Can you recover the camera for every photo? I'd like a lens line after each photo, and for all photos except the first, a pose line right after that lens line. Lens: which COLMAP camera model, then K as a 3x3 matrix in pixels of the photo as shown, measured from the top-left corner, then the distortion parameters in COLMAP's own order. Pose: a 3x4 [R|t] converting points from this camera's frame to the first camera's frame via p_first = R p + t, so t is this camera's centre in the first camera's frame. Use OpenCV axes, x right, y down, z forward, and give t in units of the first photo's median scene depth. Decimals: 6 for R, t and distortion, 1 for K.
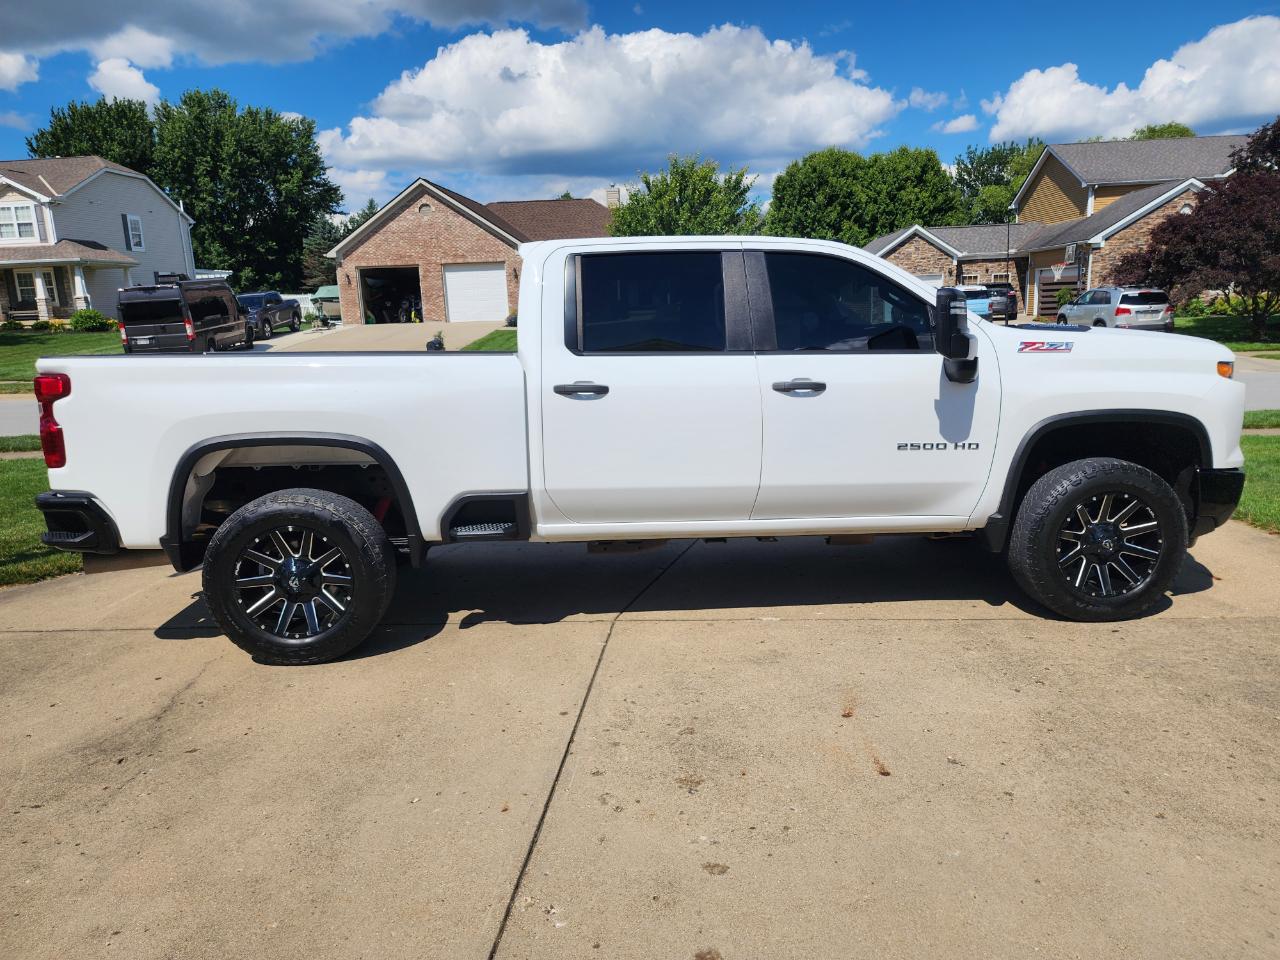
lens RADIAL K [[873.9, 0, 640.0], [0, 873.9, 480.0], [0, 0, 1]] dist [0.063404, -0.062519]
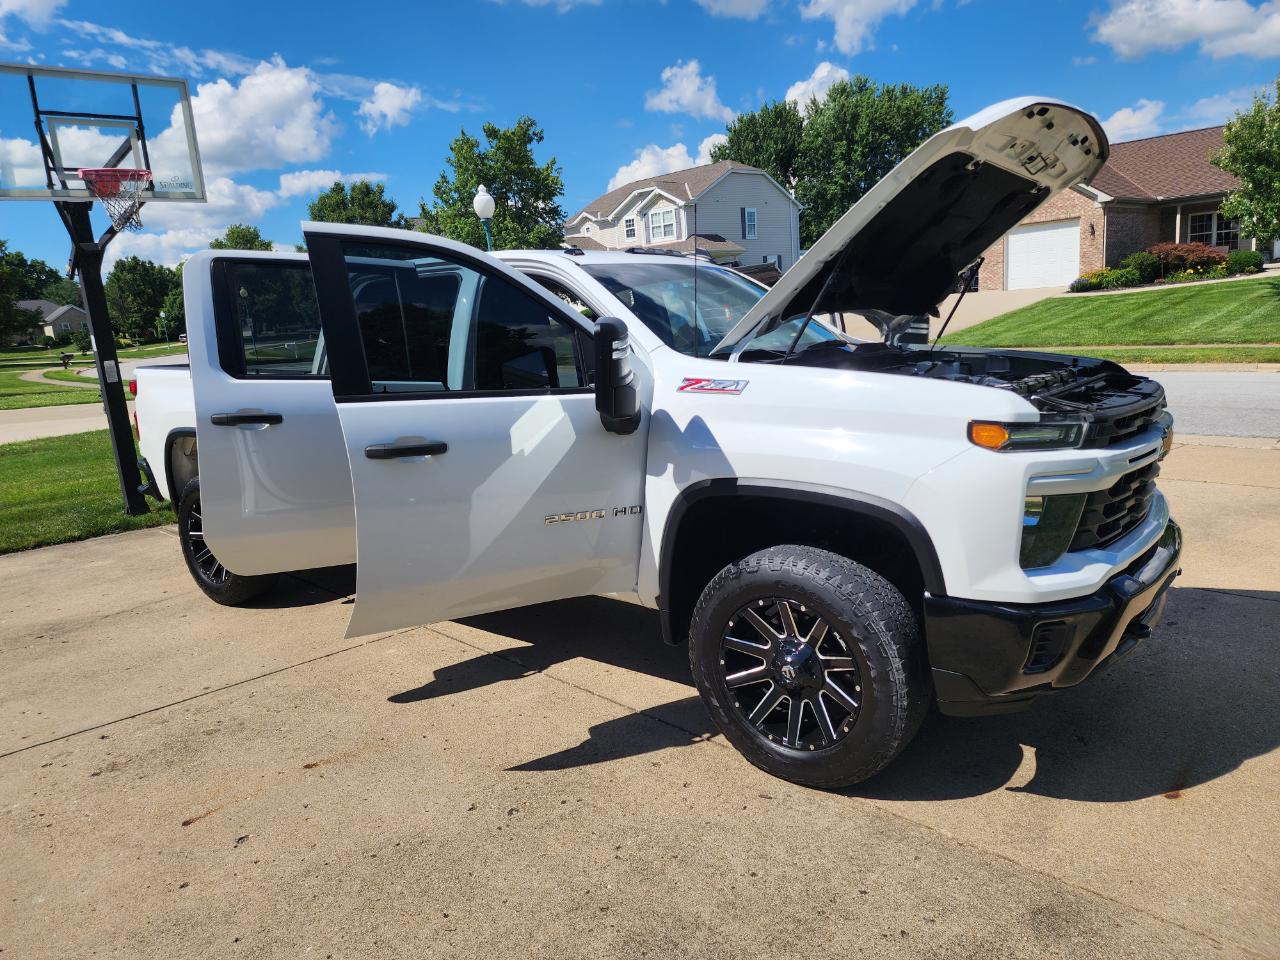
lens RADIAL K [[861.4, 0, 621.0], [0, 861.4, 477.8], [0, 0, 1]] dist [0.072926, -0.061354]
pose [[0.734548, 0.109481, -0.669667, 0.120574], [-0.083704, 0.993980, 0.070688, -0.016082], [0.673375, 0.004130, 0.739290, 0.056588]]
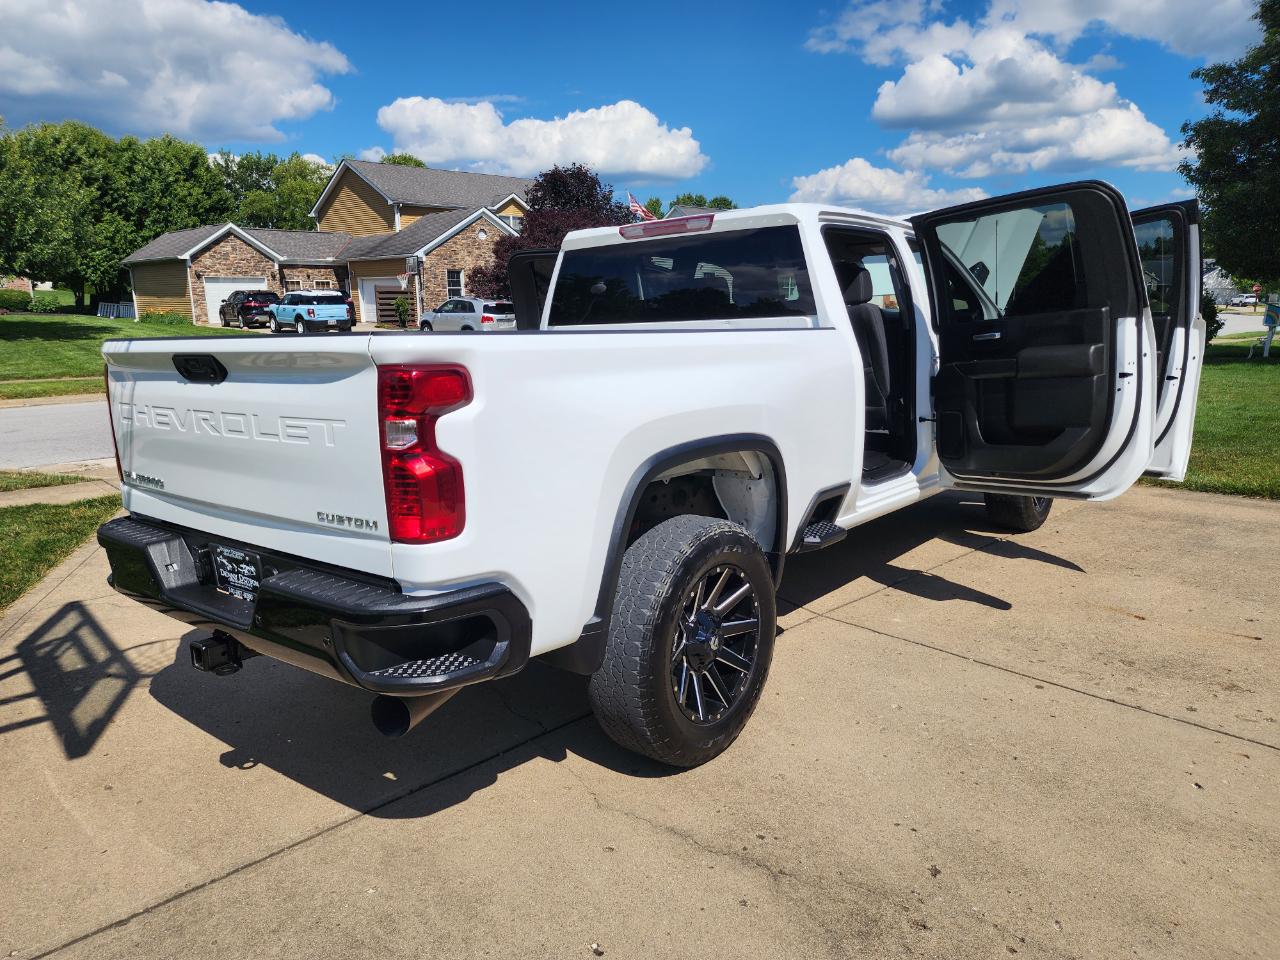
lens RADIAL K [[873.9, 0, 640.0], [0, 873.9, 480.0], [0, 0, 1]] dist [0.063404, -0.062519]
pose [[0.679295, -0.117075, 0.724467, -0.121208], [0.124647, 0.991255, 0.043314, -0.007231], [-0.723203, 0.060880, 0.687947, 0.069760]]
